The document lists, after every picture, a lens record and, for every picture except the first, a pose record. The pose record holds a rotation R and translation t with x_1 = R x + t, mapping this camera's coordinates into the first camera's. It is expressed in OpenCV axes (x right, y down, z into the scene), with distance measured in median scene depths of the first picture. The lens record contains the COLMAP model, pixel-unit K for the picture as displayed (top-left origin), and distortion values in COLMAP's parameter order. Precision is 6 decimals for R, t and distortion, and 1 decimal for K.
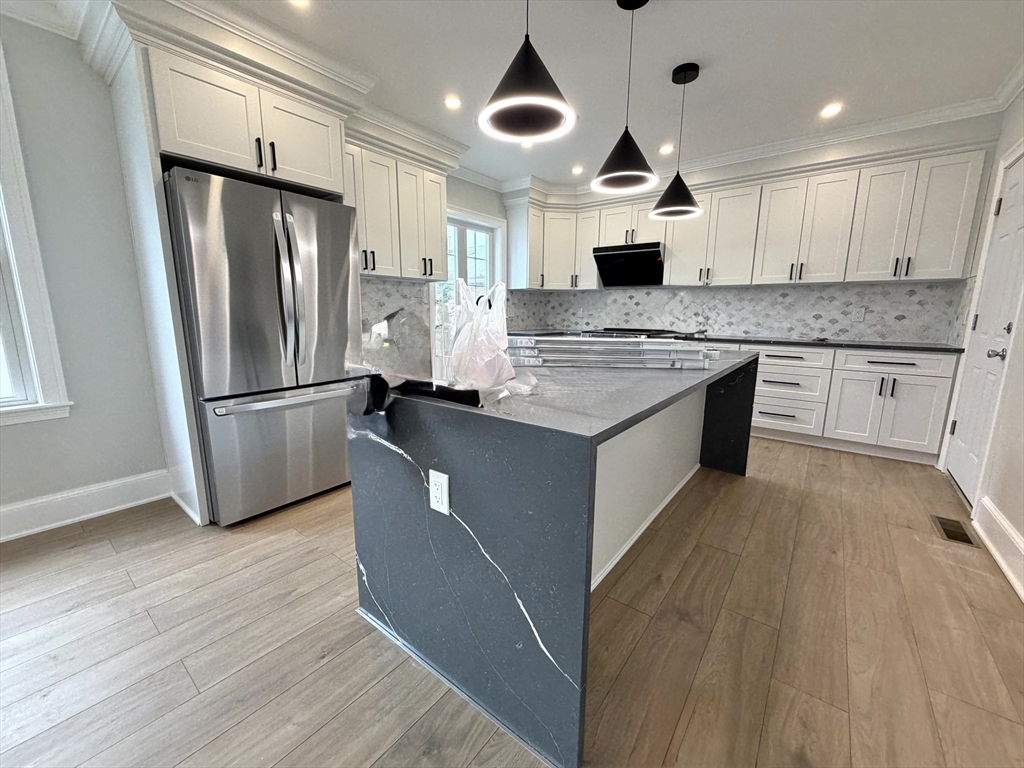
lens RADIAL K [[406.6, 0, 508.8], [0, 406.6, 384.4], [0, 0, 1]] dist [0.000666, -0.000039]
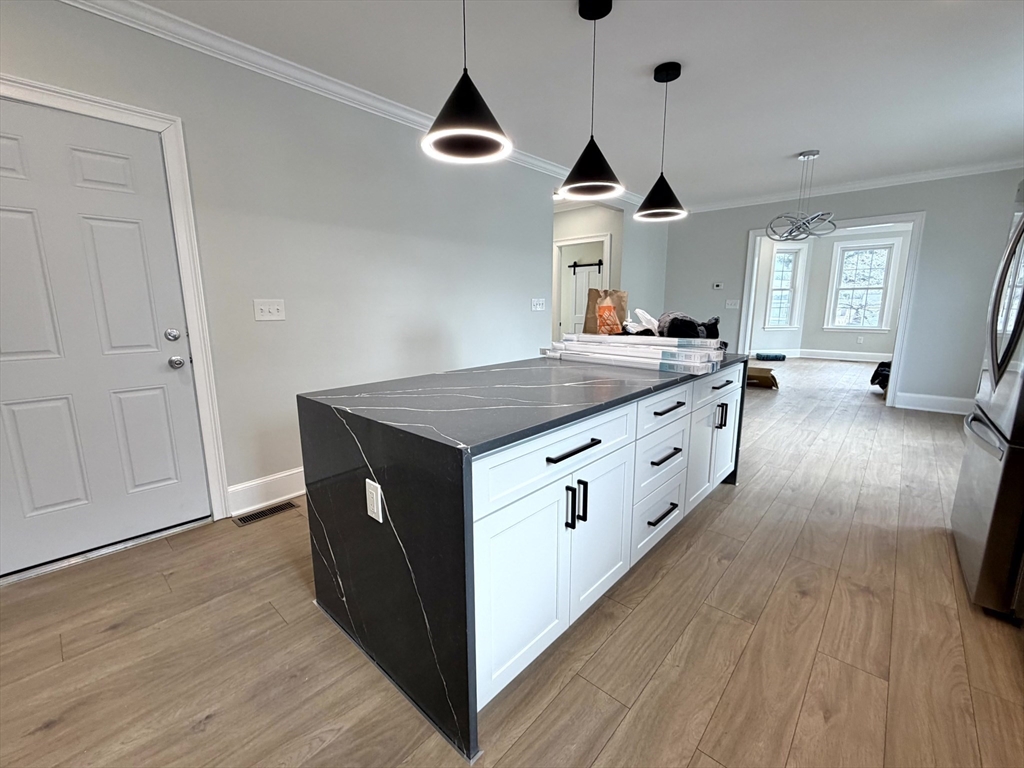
lens RADIAL K [[434.4, 0, 508.6], [0, 434.4, 382.1], [0, 0, 1]] dist [0.001725, 0.000062]
pose [[-0.997481, -0.013262, 0.069688, 0.229608], [0.012021, 0.936561, 0.350297, -0.246028], [-0.069913, 0.350253, -0.934042, 1.242067]]
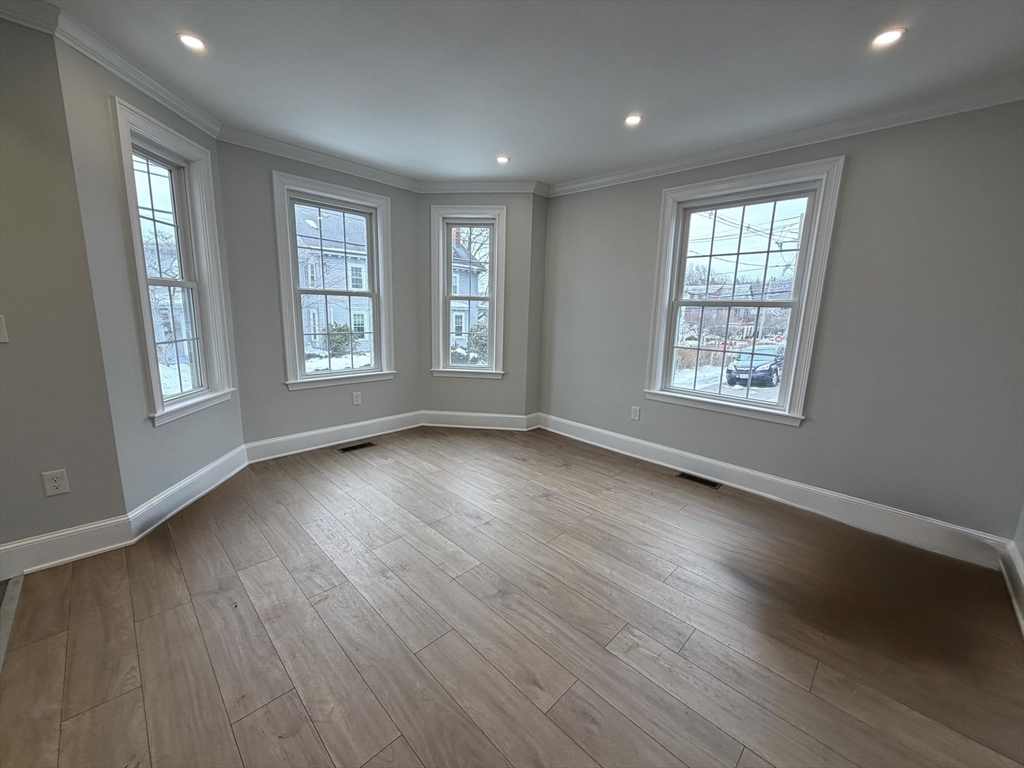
lens RADIAL K [[406.6, 0, 508.8], [0, 406.6, 384.4], [0, 0, 1]] dist [0.000666, -0.000039]
pose [[-0.119152, 0.173002, -0.977688, -0.557511], [-0.203317, 0.959584, 0.194578, 0.084846], [0.971836, 0.221965, -0.079162, -0.861333]]
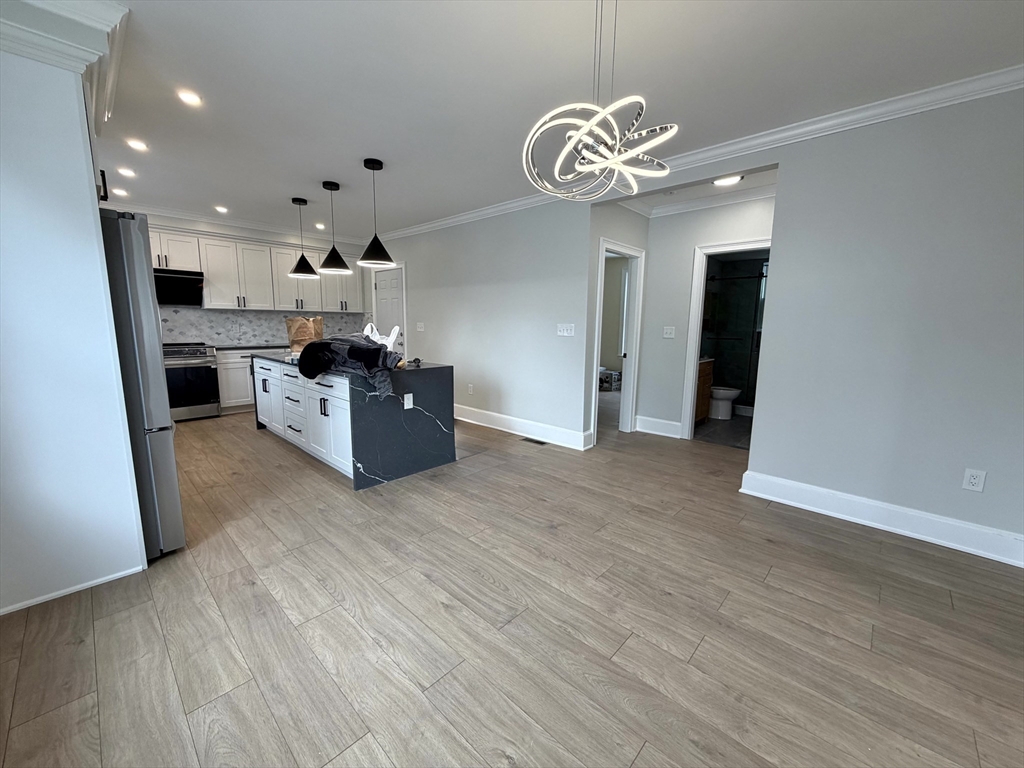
lens RADIAL K [[406.6, 0, 508.8], [0, 406.6, 384.4], [0, 0, 1]] dist [0.000666, -0.000039]
pose [[0.092212, -0.154827, 0.983629, -0.989686], [0.163781, 0.976742, 0.138389, -0.043457], [-0.982178, 0.148339, 0.115425, -0.007839]]
